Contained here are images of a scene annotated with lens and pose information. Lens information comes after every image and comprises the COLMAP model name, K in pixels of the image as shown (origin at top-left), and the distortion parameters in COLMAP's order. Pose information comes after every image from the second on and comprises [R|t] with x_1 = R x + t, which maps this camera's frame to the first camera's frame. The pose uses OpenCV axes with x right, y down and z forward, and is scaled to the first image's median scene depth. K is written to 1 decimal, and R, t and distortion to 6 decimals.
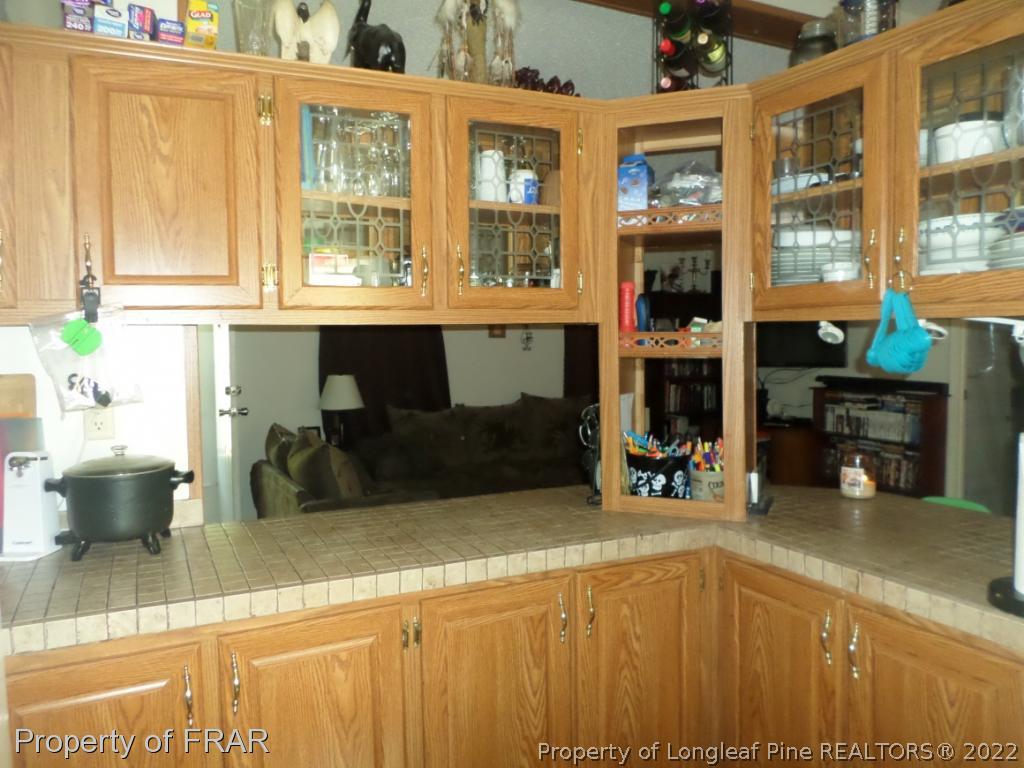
lens RADIAL K [[773.6, 0, 522.6], [0, 773.6, 381.3], [0, 0, 1]] dist [-0.022570, 0.002622]
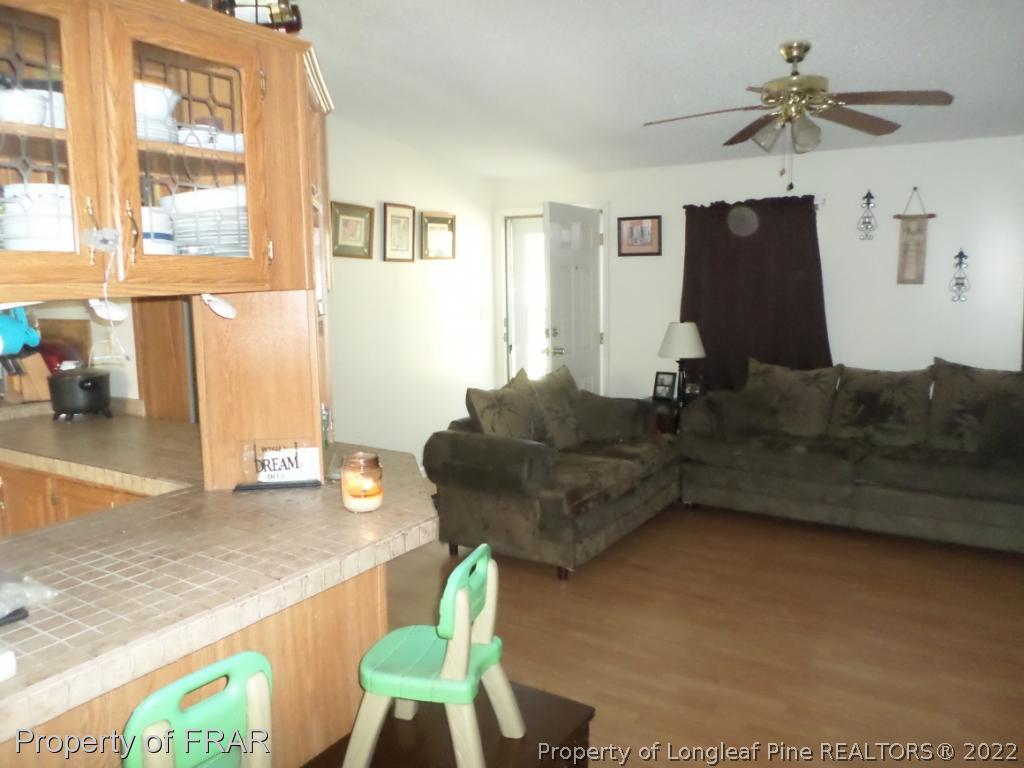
lens RADIAL K [[773.6, 0, 488.5], [0, 773.6, 372.5], [0, 0, 1]] dist [-0.022570, 0.002622]
pose [[0.501745, 0.104727, -0.858653, 0.463390], [-0.039505, 0.994383, 0.098197, -0.029938], [0.864113, -0.015349, 0.503063, 0.273953]]
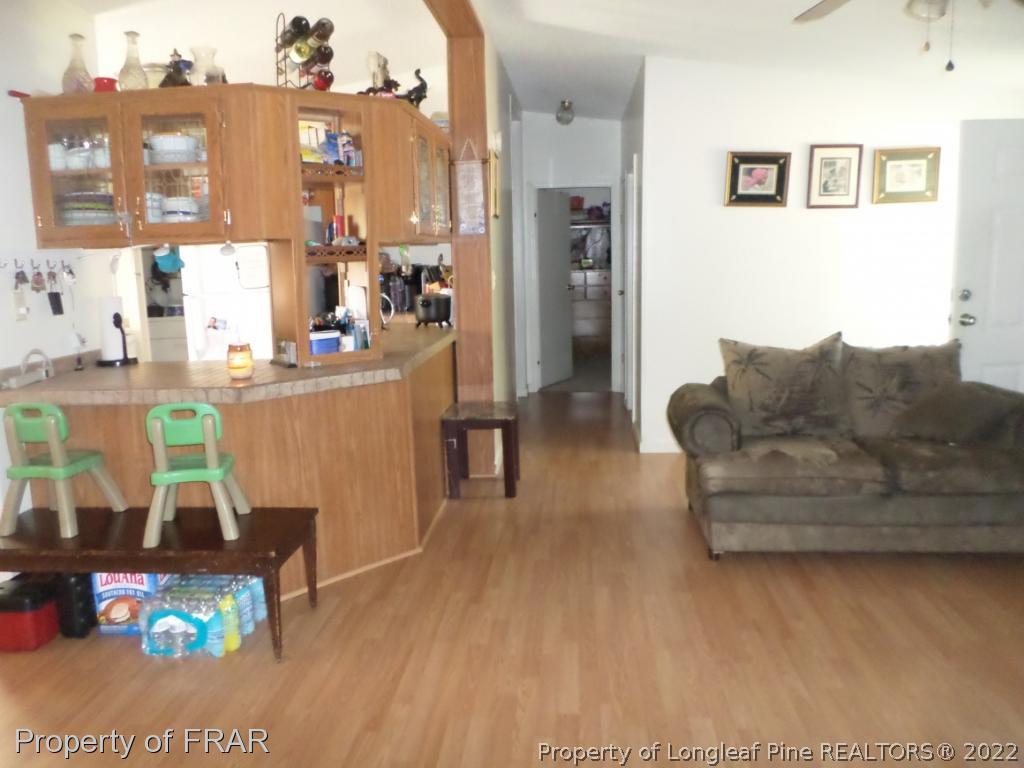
lens RADIAL K [[773.6, 0, 509.1], [0, 773.6, 376.6], [0, 0, 1]] dist [-0.022570, 0.002622]
pose [[-0.528208, 0.155738, -0.834711, 0.511516], [-0.024553, 0.979824, 0.198351, -0.045186], [0.848760, 0.125265, -0.513727, 0.818066]]
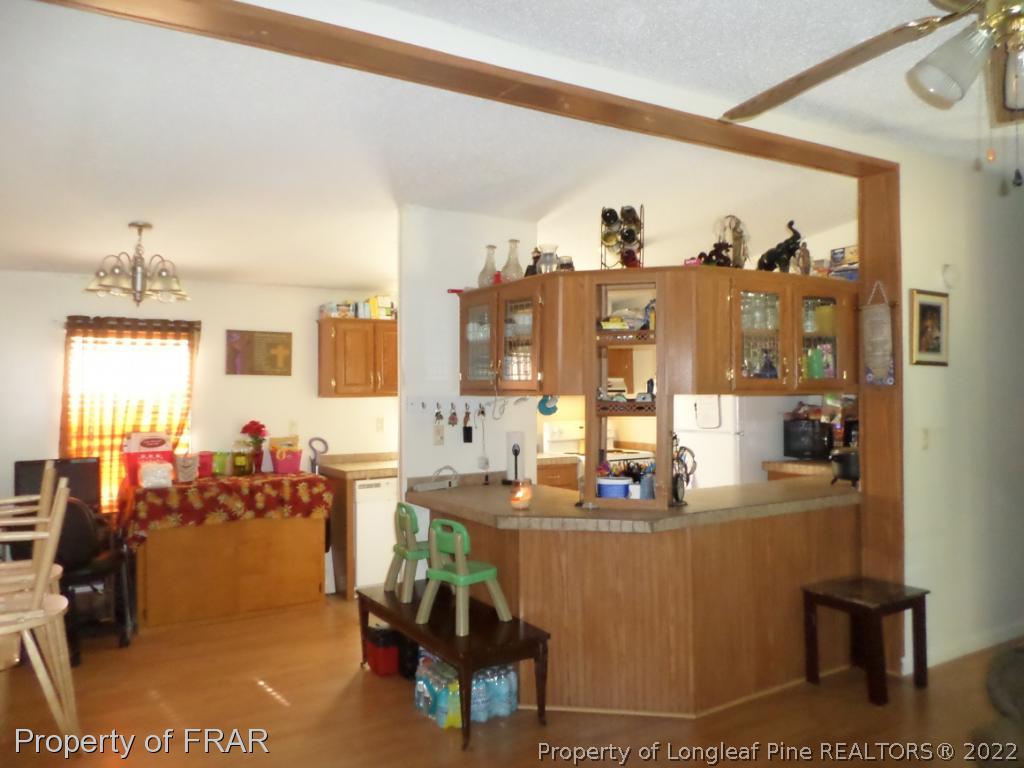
lens RADIAL K [[773.6, 0, 507.9], [0, 773.6, 382.4], [0, 0, 1]] dist [-0.022570, 0.002622]
pose [[-0.995567, 0.012605, -0.093206, 0.241549], [0.006917, 0.998108, 0.061097, -0.078416], [0.093800, 0.060182, -0.993770, 1.021093]]
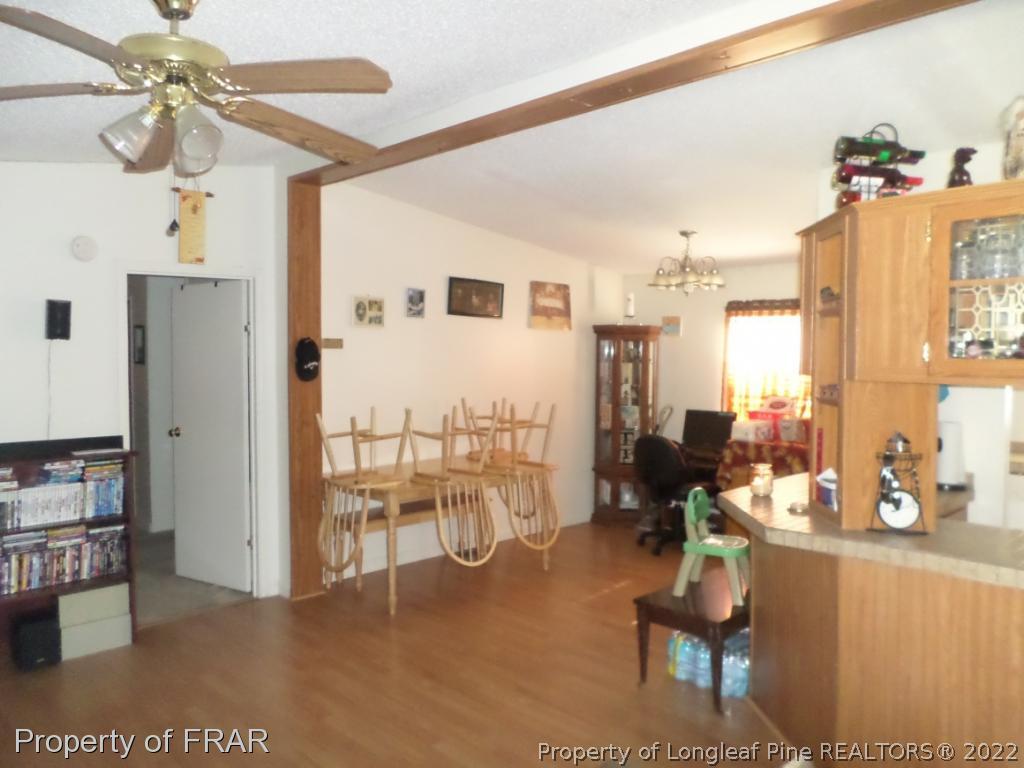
lens RADIAL K [[773.6, 0, 502.8], [0, 773.6, 377.2], [0, 0, 1]] dist [-0.022570, 0.002622]
pose [[-0.291312, -0.025540, 0.956287, -0.322275], [0.061145, 0.997102, 0.045257, -0.064976], [-0.954672, 0.071656, -0.288906, 0.757610]]
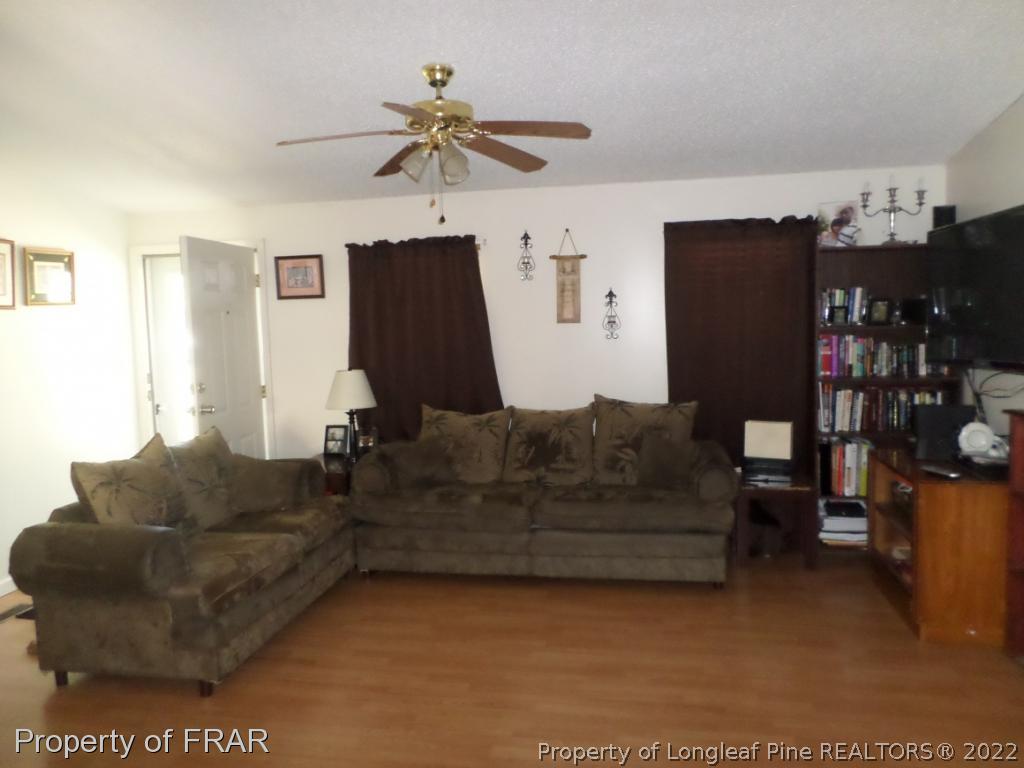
lens RADIAL K [[773.6, 0, 495.6], [0, 773.6, 384.0], [0, 0, 1]] dist [-0.022570, 0.002622]
pose [[0.795959, 0.032940, -0.604454, 0.419191], [-0.009107, 0.999057, 0.042453, -0.030315], [0.605282, -0.028286, 0.795508, 0.363274]]
